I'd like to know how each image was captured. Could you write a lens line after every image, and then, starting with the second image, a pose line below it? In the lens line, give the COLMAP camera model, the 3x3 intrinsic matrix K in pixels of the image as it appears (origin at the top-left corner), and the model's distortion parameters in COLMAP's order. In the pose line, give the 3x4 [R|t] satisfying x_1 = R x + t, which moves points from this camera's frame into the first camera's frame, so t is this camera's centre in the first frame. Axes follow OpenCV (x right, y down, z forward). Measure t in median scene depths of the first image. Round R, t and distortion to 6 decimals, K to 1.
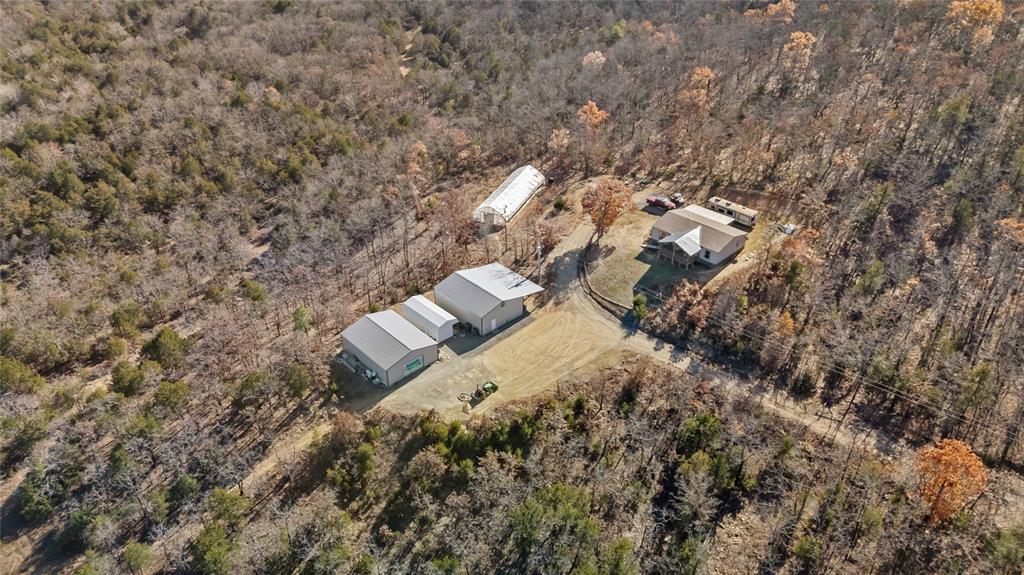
lens RADIAL K [[753.1, 0, 503.9], [0, 753.1, 285.2], [0, 0, 1]] dist [0.037003, -0.026346]
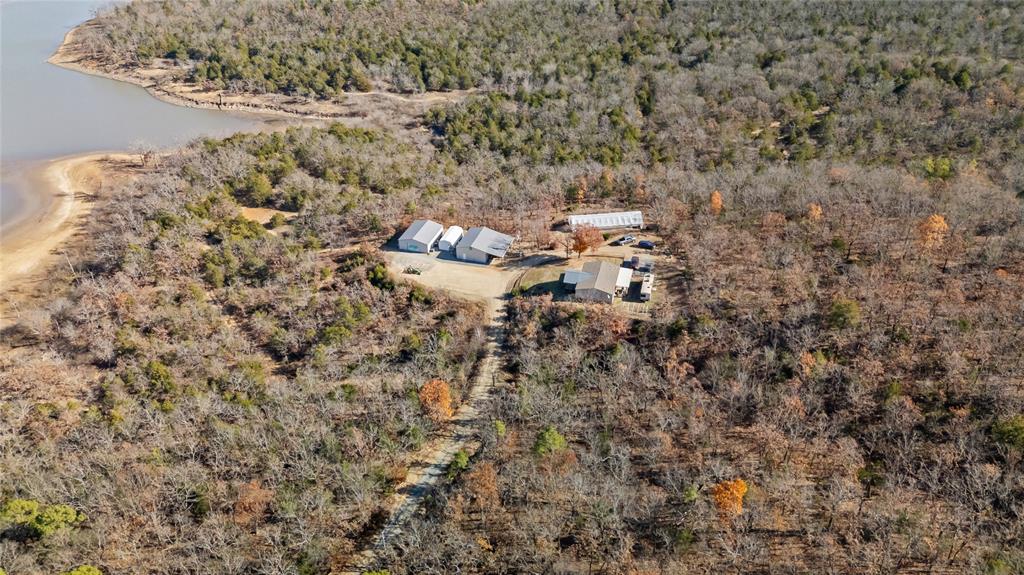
lens RADIAL K [[753.1, 0, 509.1], [0, 753.1, 292.6], [0, 0, 1]] dist [0.037003, -0.026346]
pose [[0.510896, 0.482303, -0.711596, 1.352456], [-0.467081, 0.850674, 0.241222, -0.355087], [0.721679, 0.209134, 0.659881, -0.084729]]
